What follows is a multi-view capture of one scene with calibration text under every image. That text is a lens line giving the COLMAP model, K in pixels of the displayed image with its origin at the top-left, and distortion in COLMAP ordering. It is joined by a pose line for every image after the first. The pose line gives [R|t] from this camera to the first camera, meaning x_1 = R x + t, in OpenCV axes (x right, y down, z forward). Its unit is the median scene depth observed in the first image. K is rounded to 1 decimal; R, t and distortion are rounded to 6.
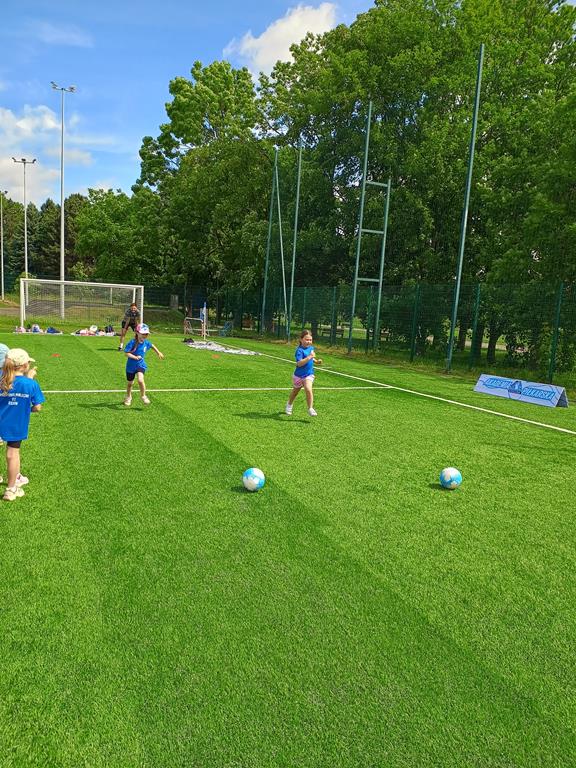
lens RADIAL K [[552.6, 0, 288.0], [0, 552.6, 384.0], [0, 0, 1]] dist [0.040595, -0.085588]
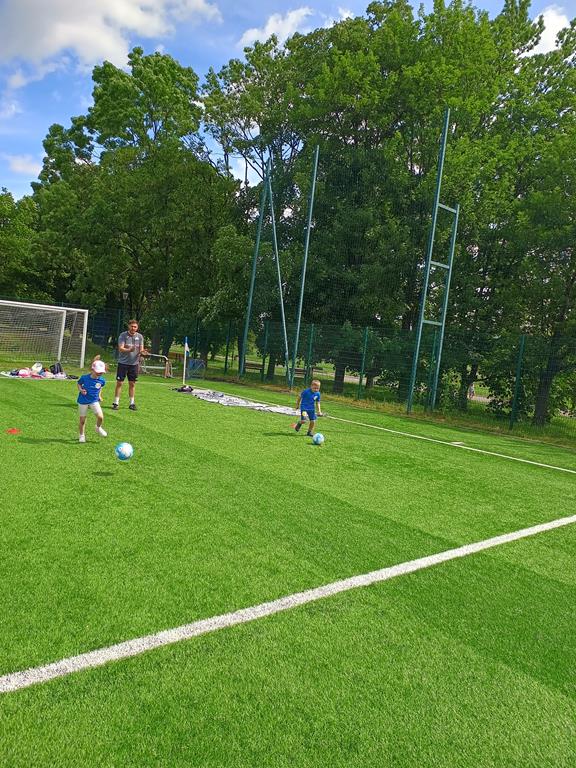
lens RADIAL K [[552.6, 0, 288.0], [0, 552.6, 384.0], [0, 0, 1]] dist [0.040595, -0.085588]
pose [[0.962333, 0.021654, 0.271008, -0.199276], [-0.008803, 0.998782, -0.048544, -0.040487], [-0.271729, 0.044329, 0.961352, 0.197623]]
